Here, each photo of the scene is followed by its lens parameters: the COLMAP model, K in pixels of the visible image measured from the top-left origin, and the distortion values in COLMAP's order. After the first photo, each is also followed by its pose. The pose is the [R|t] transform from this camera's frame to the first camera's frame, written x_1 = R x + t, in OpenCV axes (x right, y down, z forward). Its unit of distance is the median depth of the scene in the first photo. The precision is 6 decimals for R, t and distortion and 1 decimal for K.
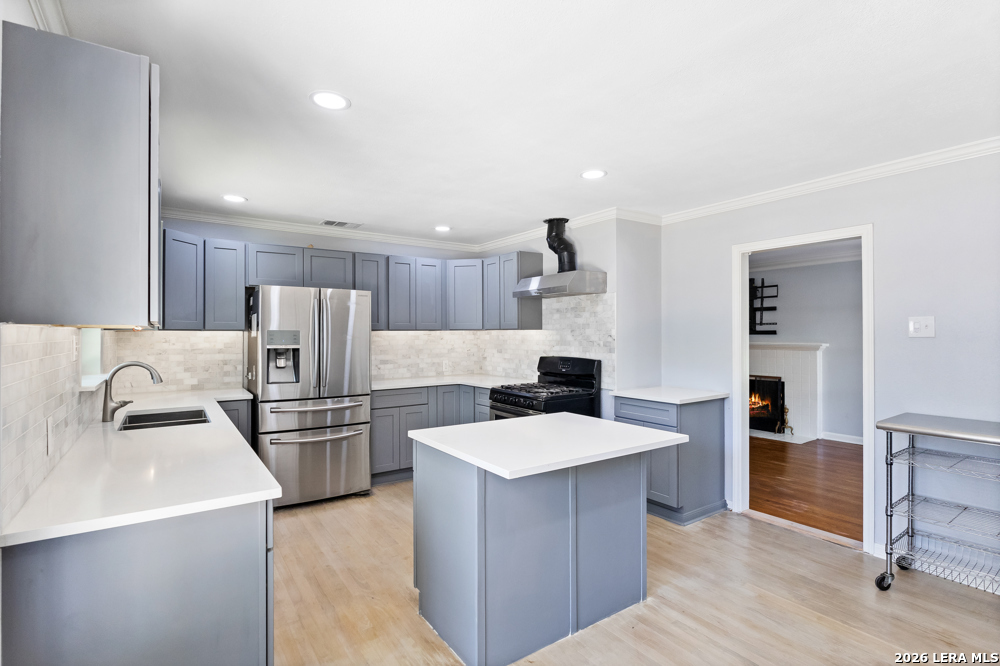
lens RADIAL K [[481.5, 0, 503.4], [0, 481.5, 328.1], [0, 0, 1]] dist [-0.017168, 0.001720]
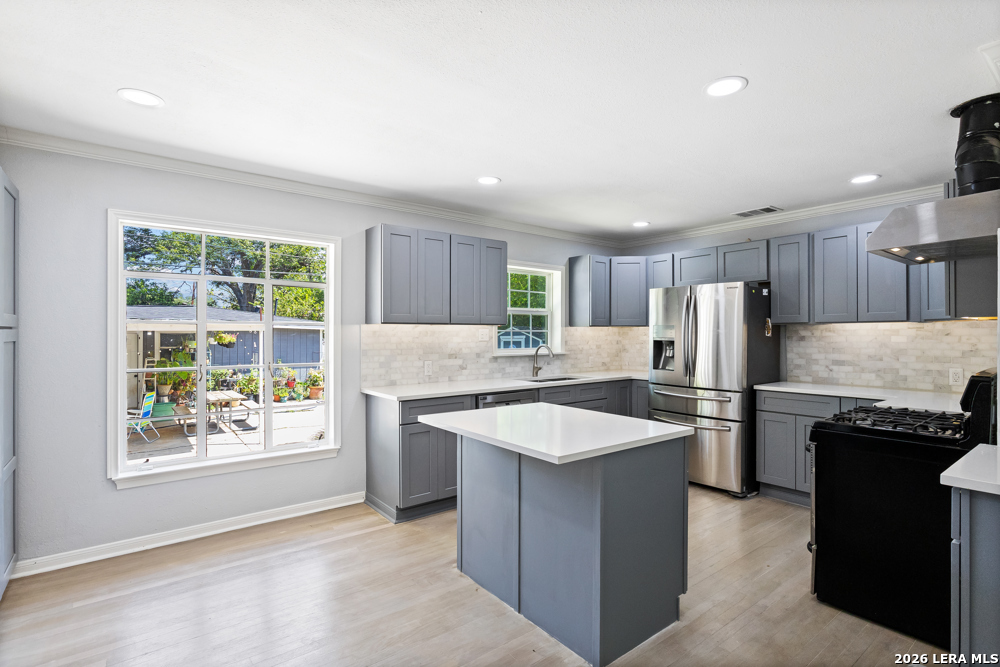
lens RADIAL K [[481.5, 0, 503.2], [0, 481.5, 333.2], [0, 0, 1]] dist [-0.017168, 0.001720]
pose [[0.046235, 0.000376, -0.998931, 0.603208], [0.013471, 0.999909, 0.001000, 0.015216], [0.998840, -0.013503, 0.046226, 0.471596]]
